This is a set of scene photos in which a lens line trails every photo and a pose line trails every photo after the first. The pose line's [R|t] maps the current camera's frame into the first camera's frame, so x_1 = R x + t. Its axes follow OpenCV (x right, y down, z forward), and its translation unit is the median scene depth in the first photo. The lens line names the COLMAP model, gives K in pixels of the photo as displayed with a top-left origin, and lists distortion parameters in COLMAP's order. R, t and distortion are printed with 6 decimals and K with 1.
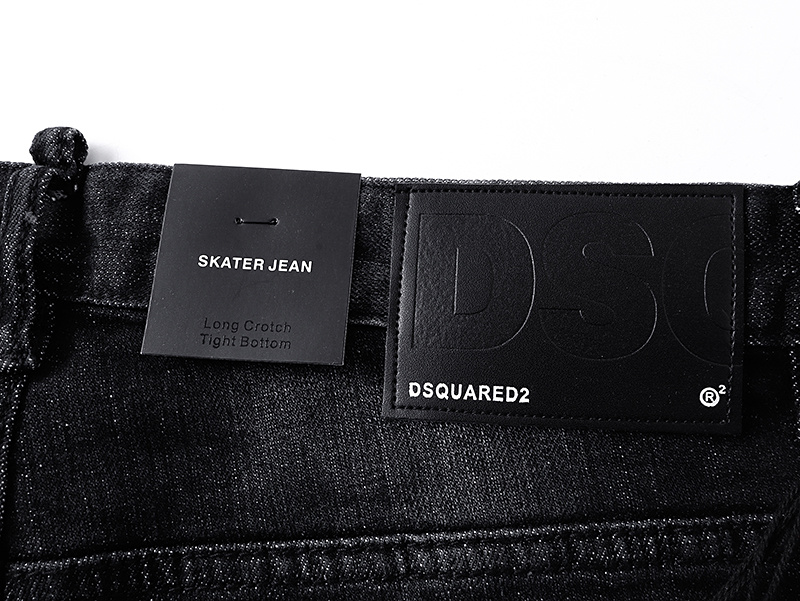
lens RADIAL K [[753.3, 0, 400.0], [0, 753.3, 300.5], [0, 0, 1]] dist [-0.002558, 0.012986]
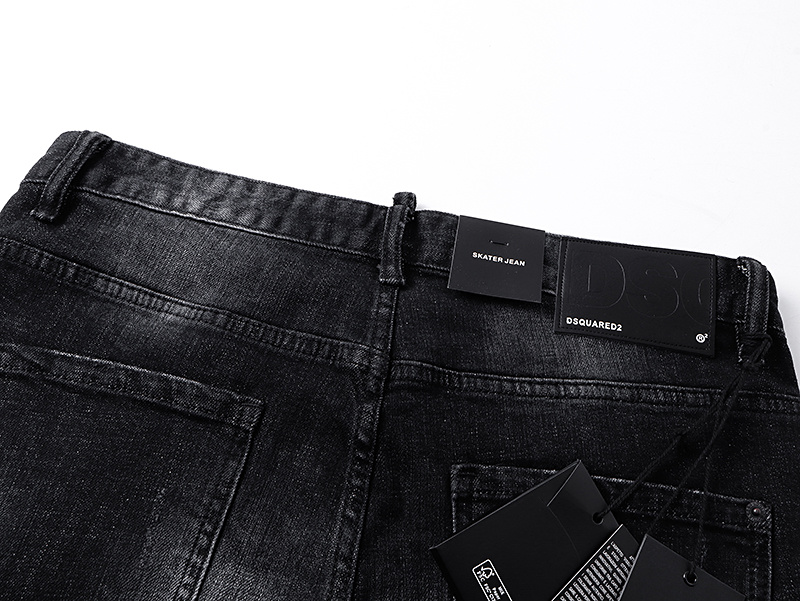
lens RADIAL K [[753.3, 0, 400.0], [0, 753.3, 300.5], [0, 0, 1]] dist [-0.002558, 0.012986]
pose [[0.989101, 0.141579, 0.040425, -0.580070], [-0.125181, 0.953160, -0.275345, 0.746607], [-0.077515, 0.267284, 0.960495, -1.114103]]
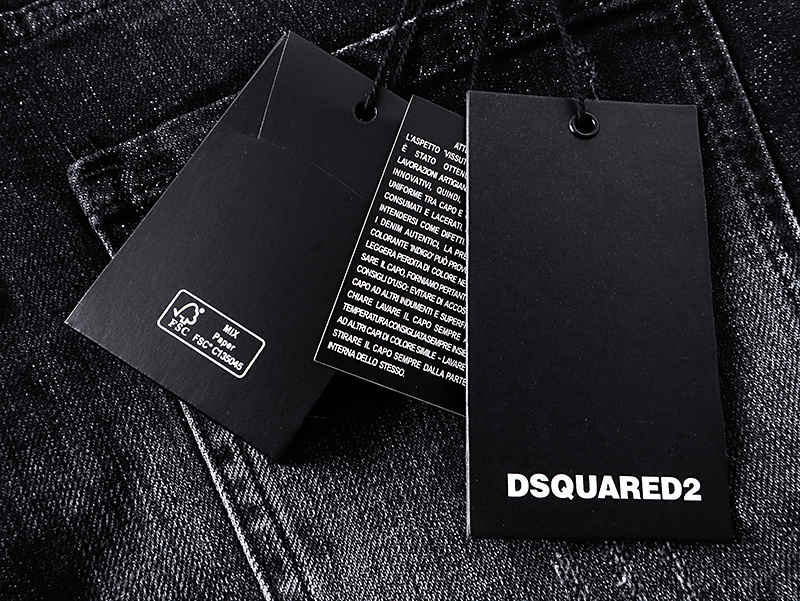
lens RADIAL K [[753.3, 0, 400.0], [0, 753.3, 300.5], [0, 0, 1]] dist [-0.002558, 0.012986]
pose [[0.925860, -0.370667, 0.073418, -0.024466], [0.376730, 0.920548, -0.103280, 1.016887], [-0.029302, 0.123282, 0.991939, -0.020478]]
